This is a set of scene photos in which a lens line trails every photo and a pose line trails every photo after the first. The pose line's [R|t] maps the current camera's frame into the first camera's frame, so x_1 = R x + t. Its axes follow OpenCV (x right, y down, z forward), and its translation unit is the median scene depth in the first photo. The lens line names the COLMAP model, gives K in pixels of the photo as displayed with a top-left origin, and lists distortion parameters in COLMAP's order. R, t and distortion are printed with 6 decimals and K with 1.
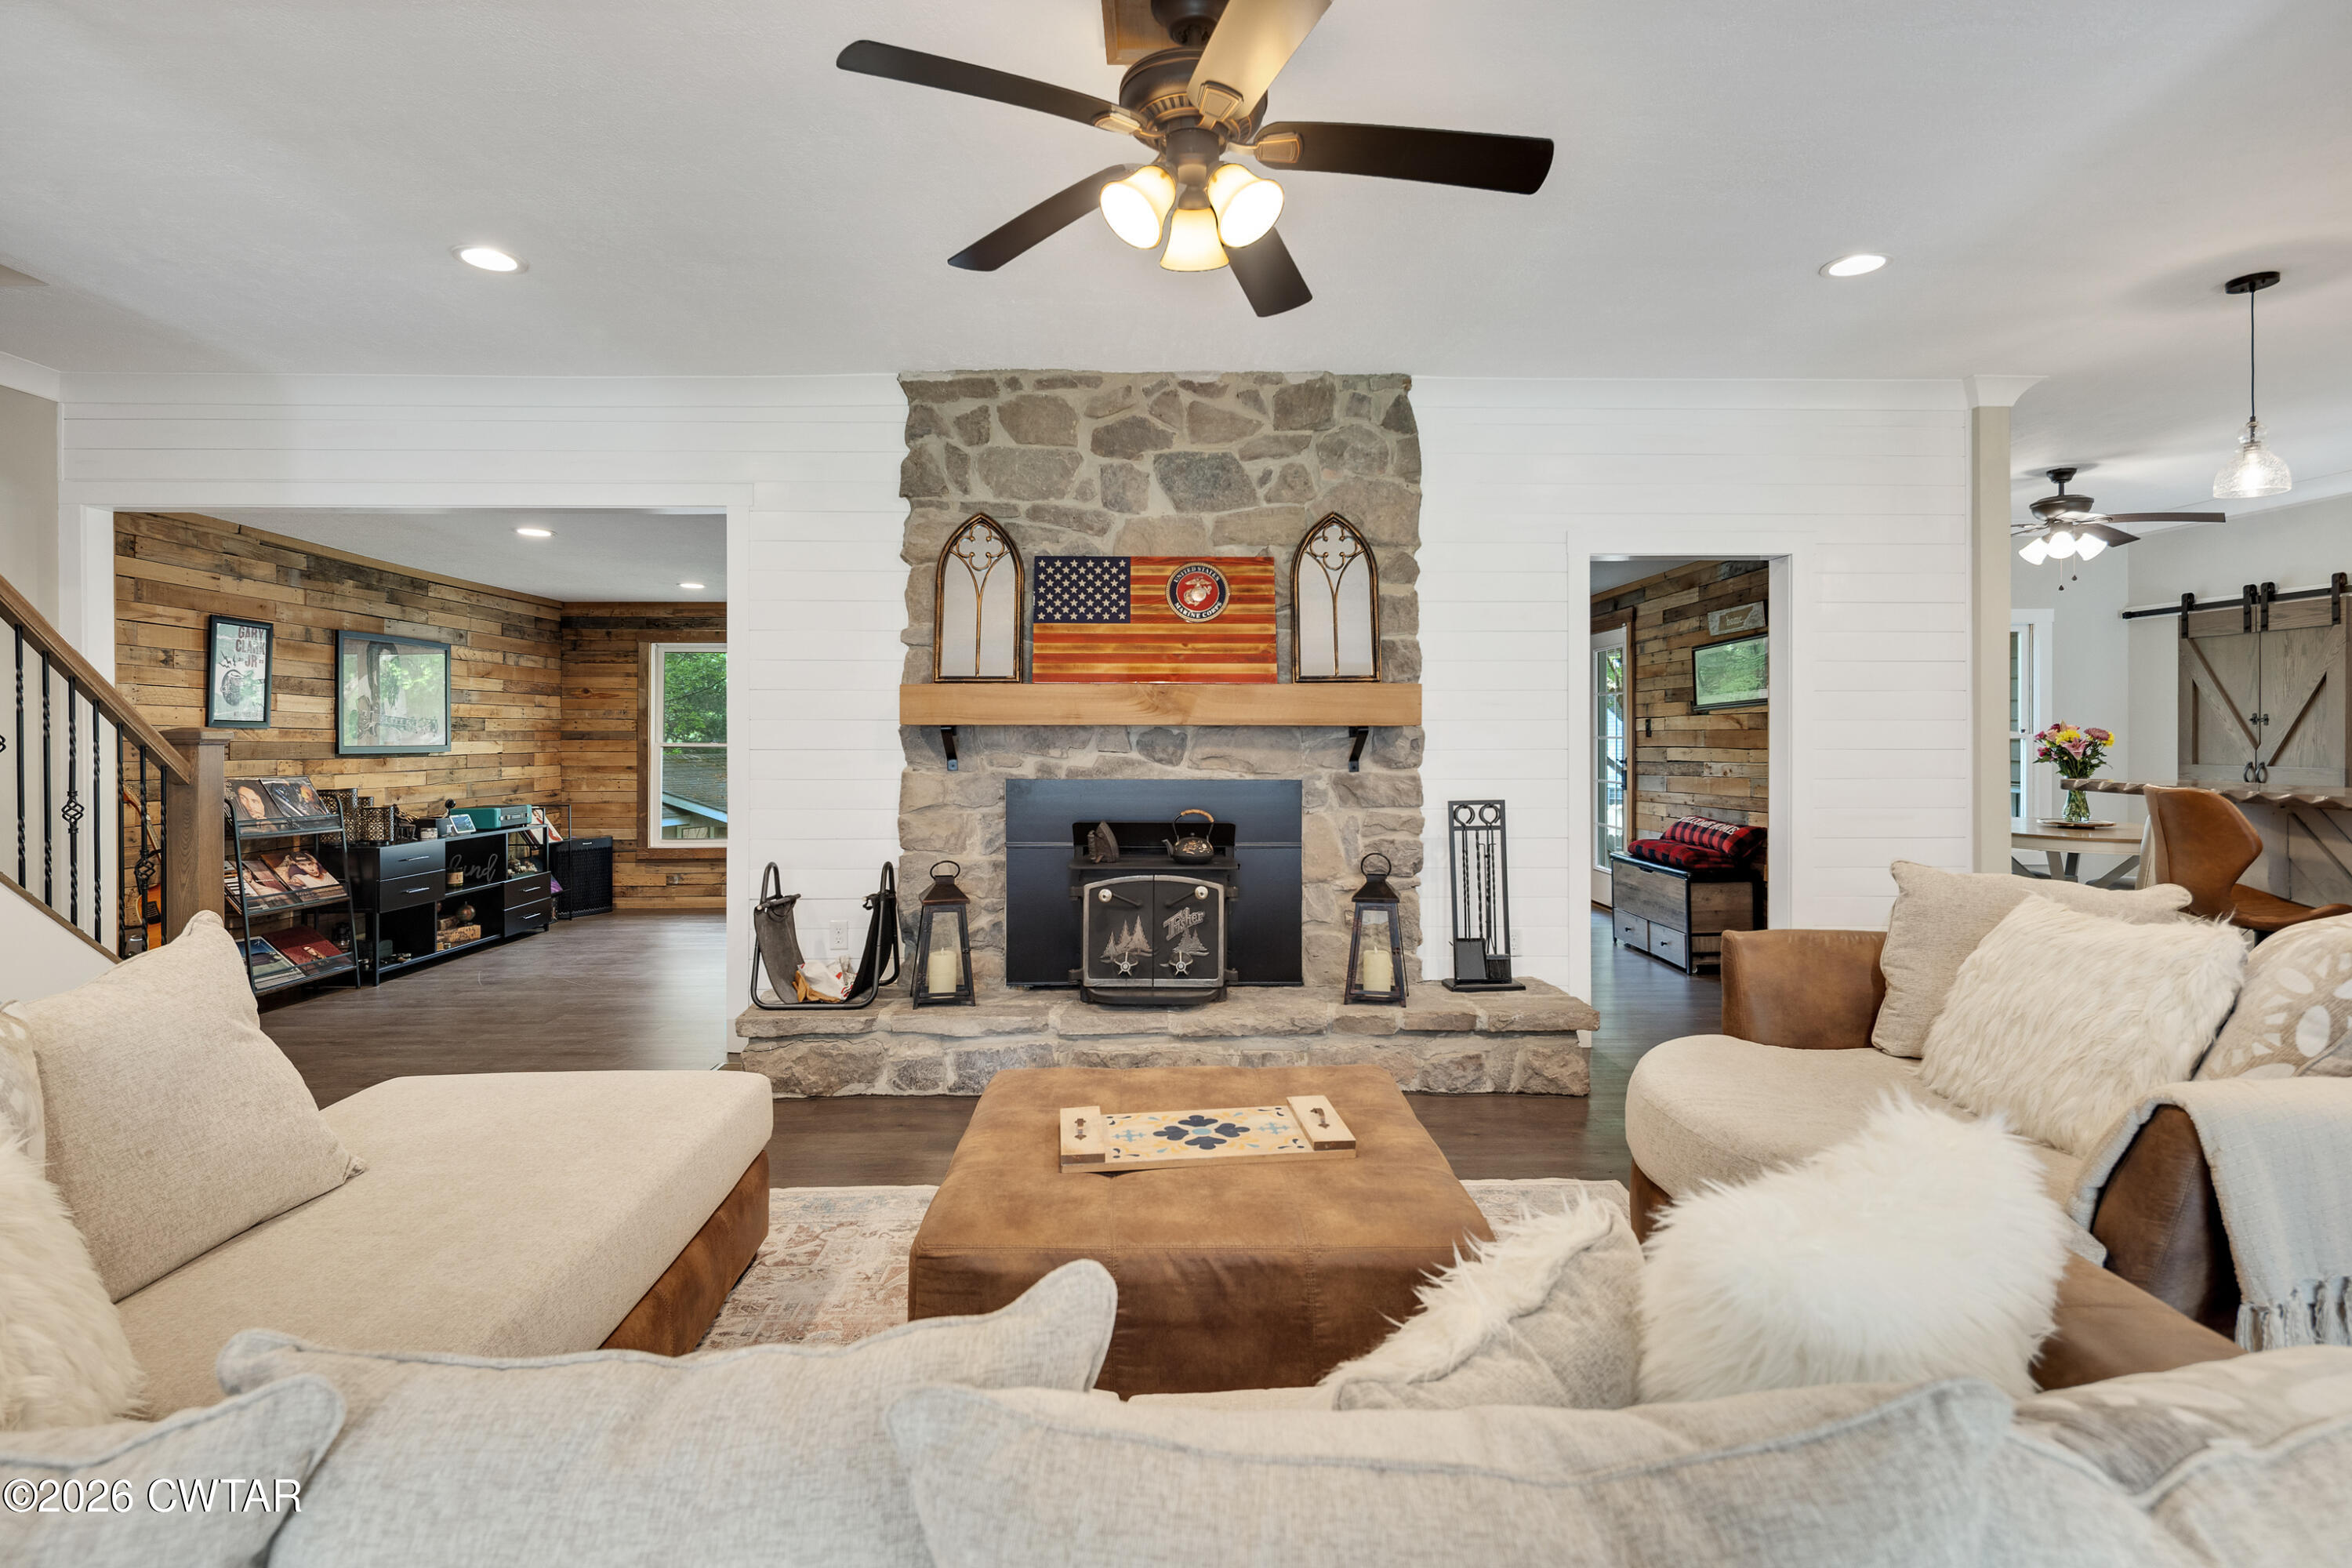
lens RADIAL K [[1143.0, 0, 1163.0], [0, 1143.0, 736.0], [0, 0, 1]] dist [-0.001707, -0.000389]
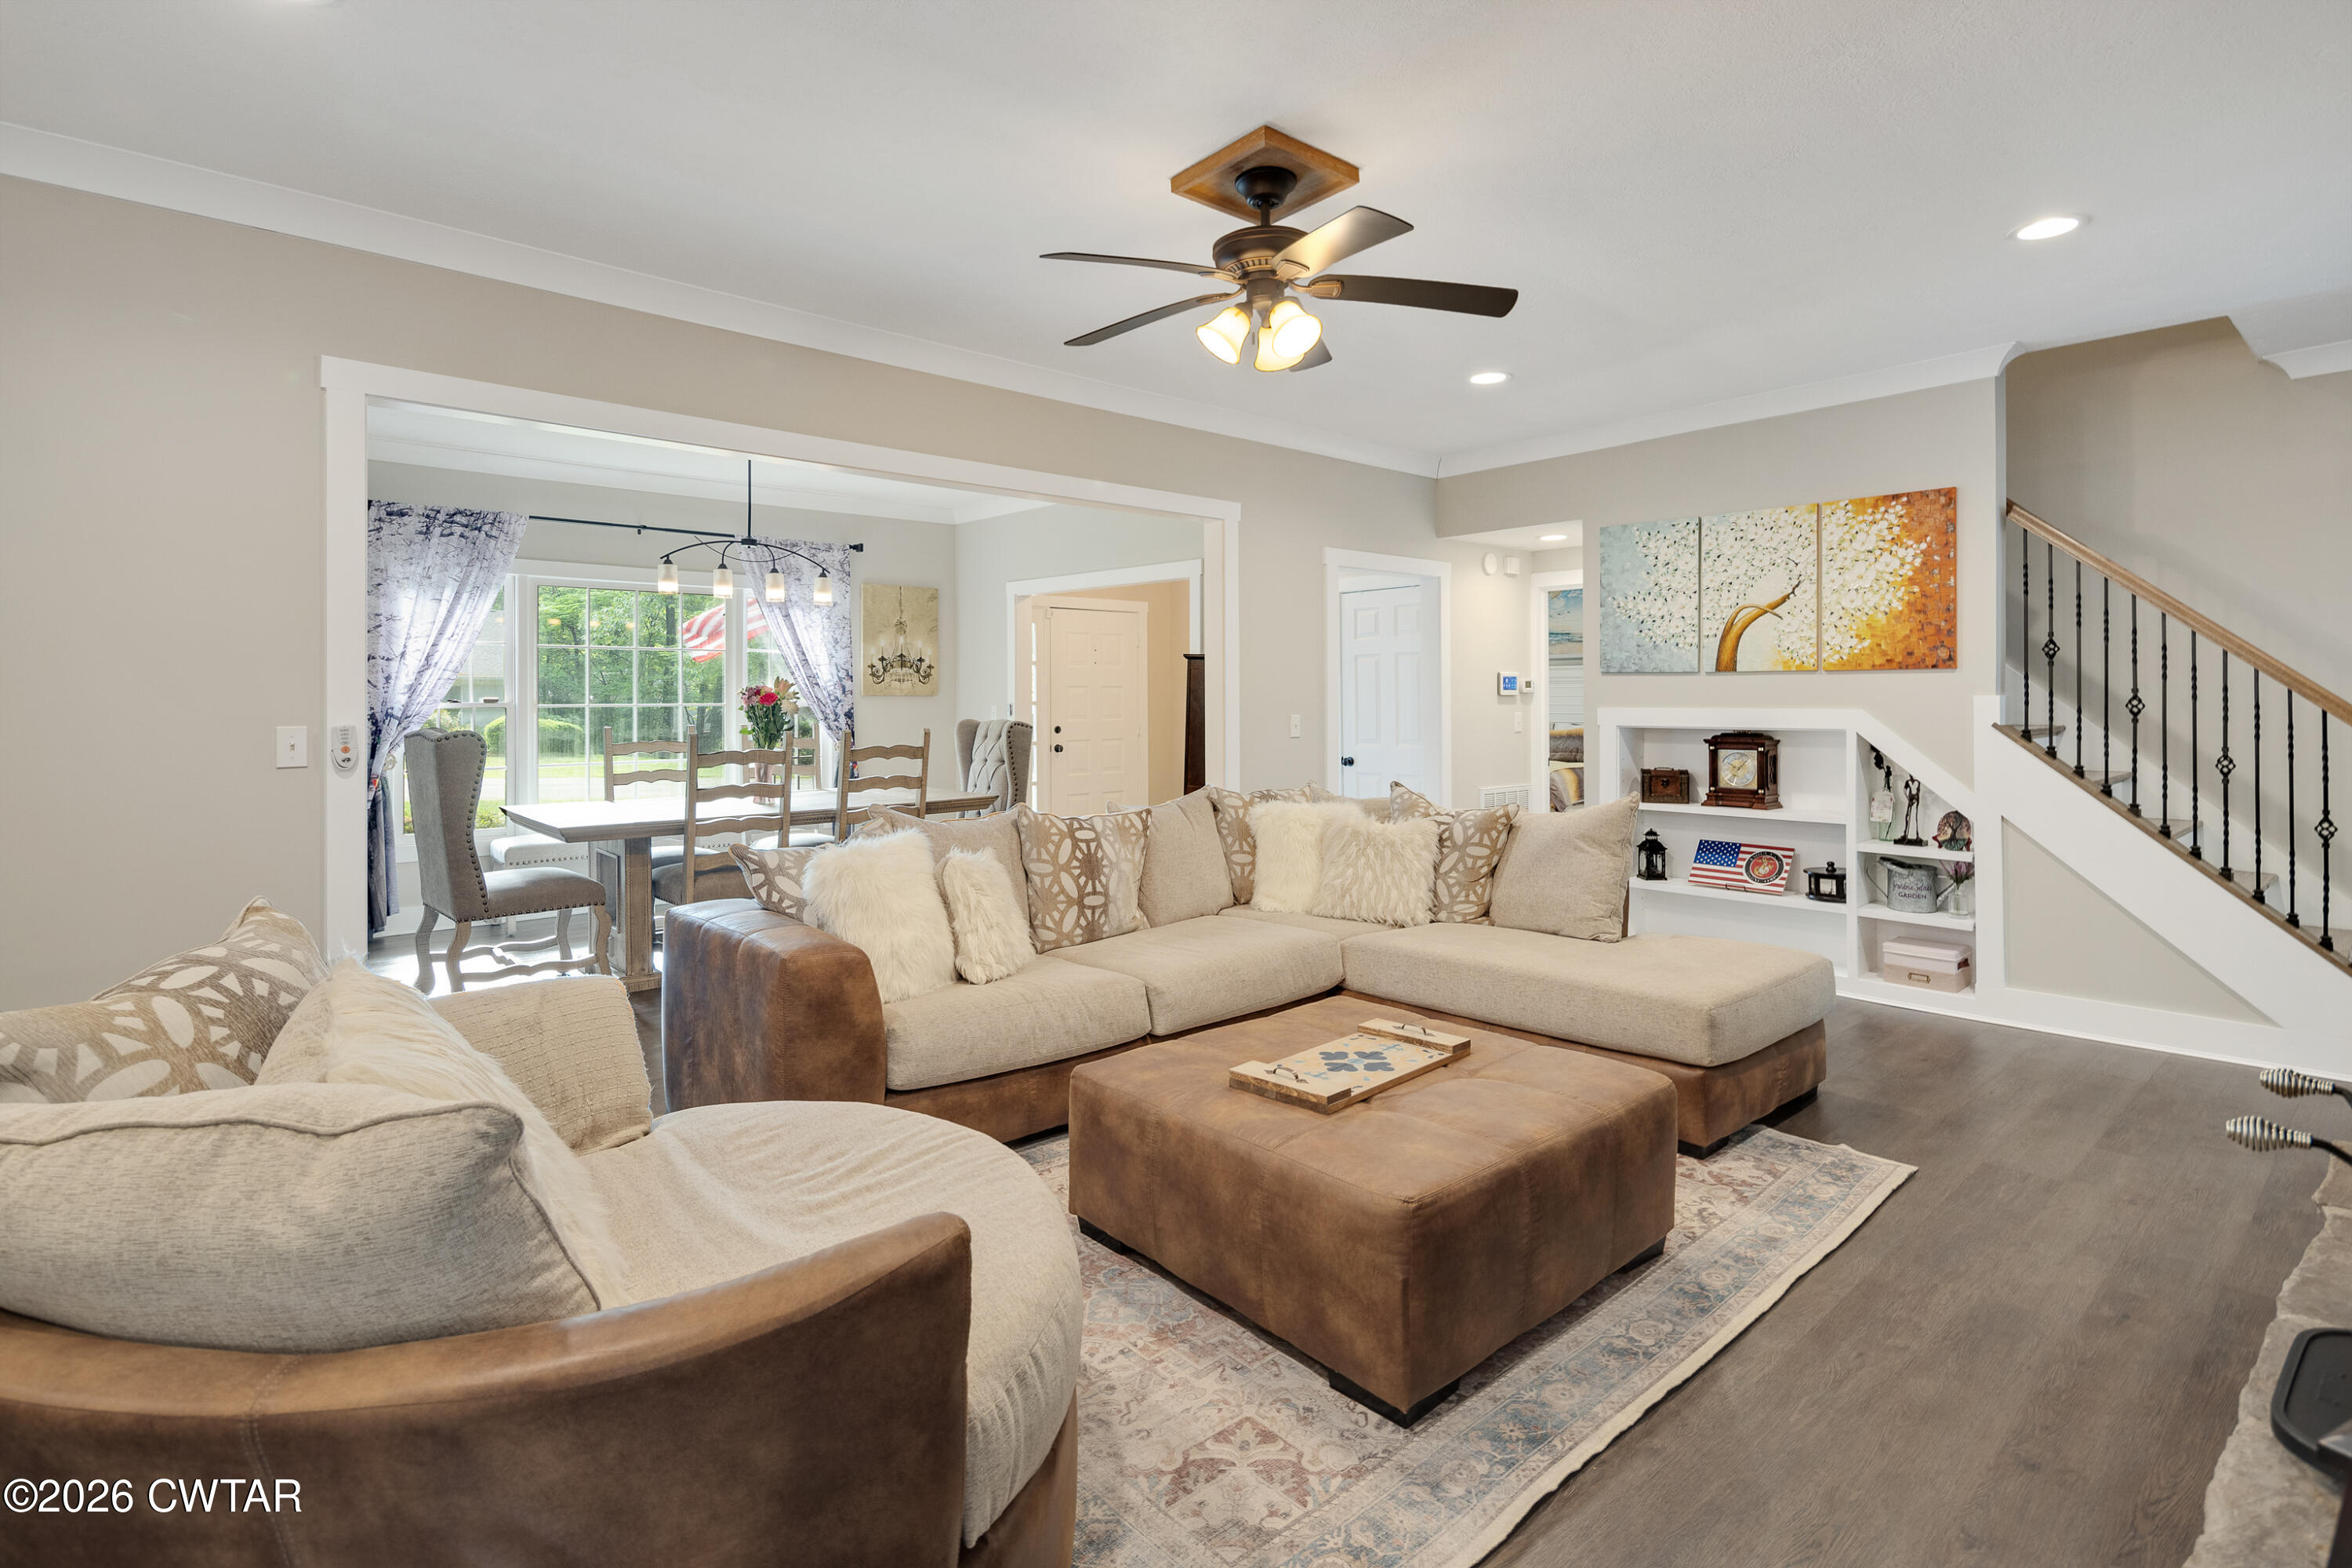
lens RADIAL K [[1123.7, 0, 1171.8], [0, 1123.7, 693.4], [0, 0, 1]] dist [0.001534, -0.000217]
pose [[-0.749976, 0.000485, -0.661464, 0.492379], [0.003141, 0.999991, -0.002829, -0.003164], [0.661457, -0.004199, -0.749971, 0.947088]]
